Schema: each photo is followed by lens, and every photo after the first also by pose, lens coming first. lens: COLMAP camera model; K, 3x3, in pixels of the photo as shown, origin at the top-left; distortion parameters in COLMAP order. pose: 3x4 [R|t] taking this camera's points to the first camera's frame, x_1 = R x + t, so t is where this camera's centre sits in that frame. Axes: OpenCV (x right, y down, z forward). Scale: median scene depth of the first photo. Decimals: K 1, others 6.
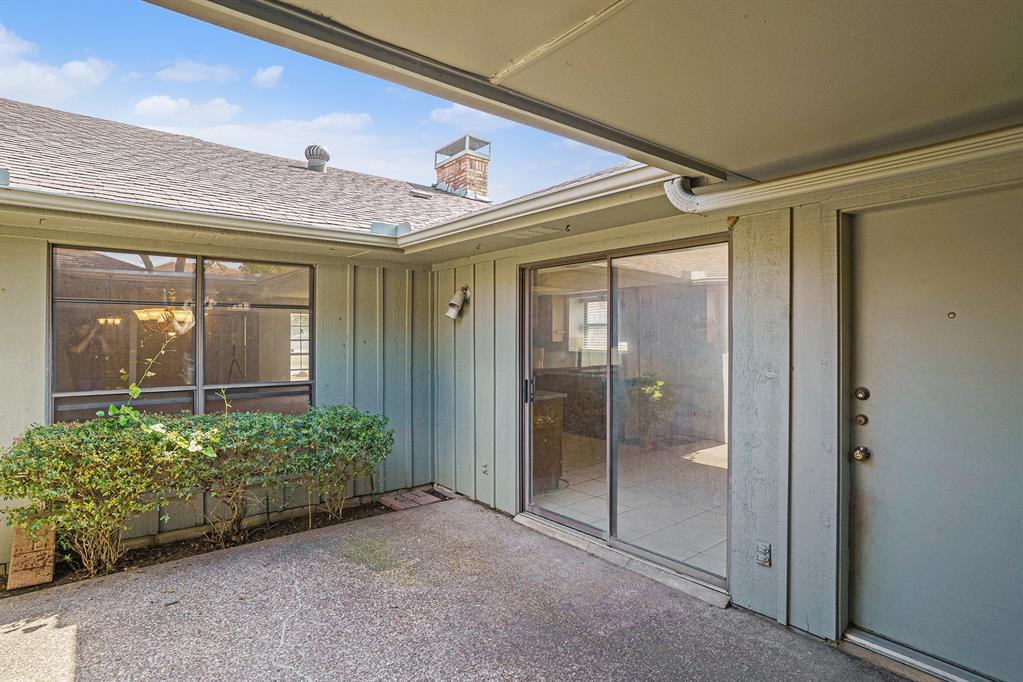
lens RADIAL K [[508.8, 0, 511.5], [0, 508.8, 341.0], [0, 0, 1]] dist [-0.001488, 0.000057]
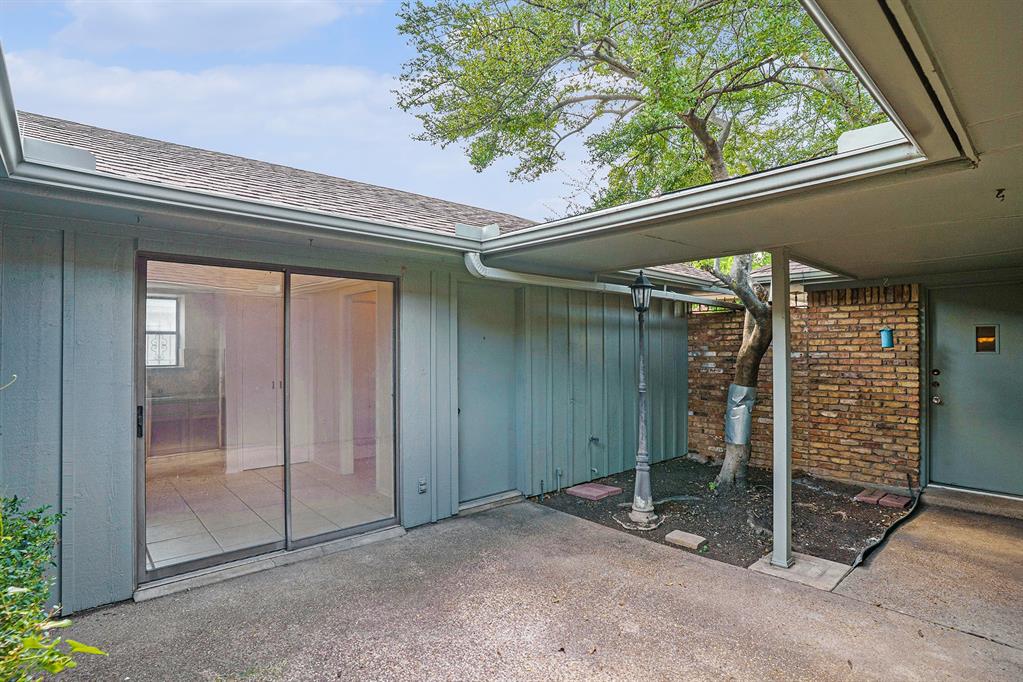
lens RADIAL K [[508.8, 0, 511.5], [0, 508.8, 341.0], [0, 0, 1]] dist [-0.001488, 0.000057]
pose [[-0.009044, 0.024961, 0.999648, -0.949226], [0.008735, 0.999652, -0.024882, 0.029213], [-0.999921, 0.008507, -0.009259, 0.677700]]
